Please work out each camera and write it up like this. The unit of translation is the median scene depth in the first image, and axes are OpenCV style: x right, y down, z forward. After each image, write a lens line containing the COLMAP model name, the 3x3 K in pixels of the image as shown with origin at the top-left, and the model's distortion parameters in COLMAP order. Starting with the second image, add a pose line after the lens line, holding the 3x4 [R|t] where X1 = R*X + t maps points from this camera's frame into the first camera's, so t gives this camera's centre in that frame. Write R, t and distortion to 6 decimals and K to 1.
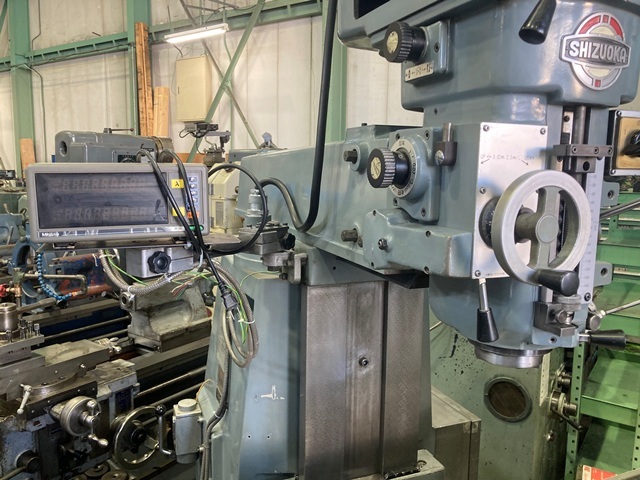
lens RADIAL K [[523.5, 0, 322.0], [0, 523.5, 234.8], [0, 0, 1]] dist [0.038361, -0.041295]
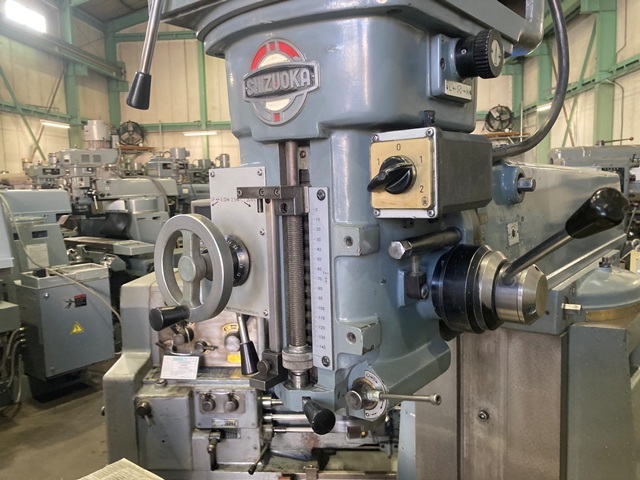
lens RADIAL K [[523.5, 0, 325.1], [0, 523.5, 236.1], [0, 0, 1]] dist [0.038361, -0.041295]
pose [[0.502213, 0.057380, -0.862838, 0.842351], [-0.072064, 0.997102, 0.024364, -0.070612], [0.861736, 0.049943, 0.504893, 0.394459]]
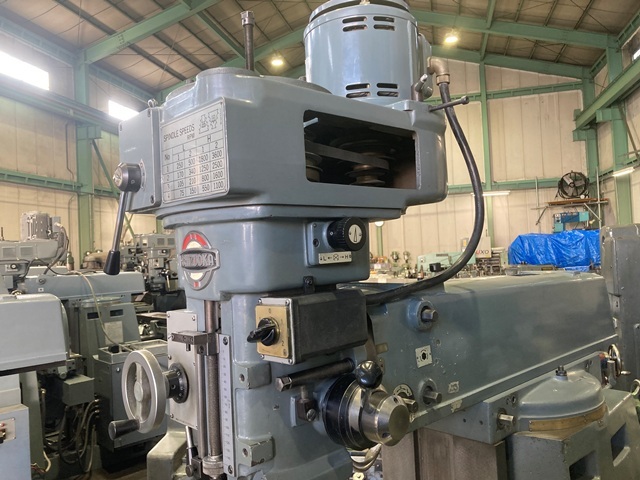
lens RADIAL K [[523.5, 0, 317.5], [0, 523.5, 231.2], [0, 0, 1]] dist [0.038361, -0.041295]
pose [[0.358300, -0.070606, -0.930933, 1.125644], [-0.066740, 0.992648, -0.100974, -0.191135], [0.931218, 0.098309, 0.350953, 0.511859]]
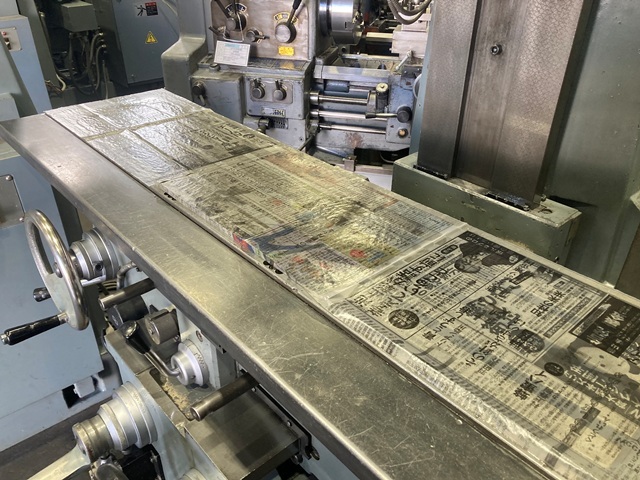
lens RADIAL K [[523.5, 0, 316.9], [0, 523.5, 246.4], [0, 0, 1]] dist [0.038361, -0.041295]
pose [[0.331521, 0.488006, -0.807430, 1.002230], [-0.121836, 0.870808, 0.476287, 0.184700], [0.935548, -0.059525, 0.348147, 0.522014]]
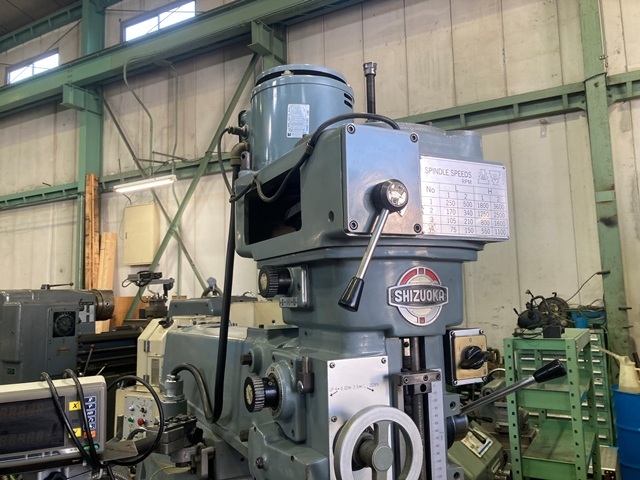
lens RADIAL K [[523.5, 0, 323.0], [0, 523.5, 234.0], [0, 0, 1]] dist [0.038361, -0.041295]
pose [[0.995218, -0.030170, 0.092902, 0.114090], [0.051942, 0.968944, -0.241764, -0.123702], [-0.082722, 0.245434, 0.965877, -0.137657]]
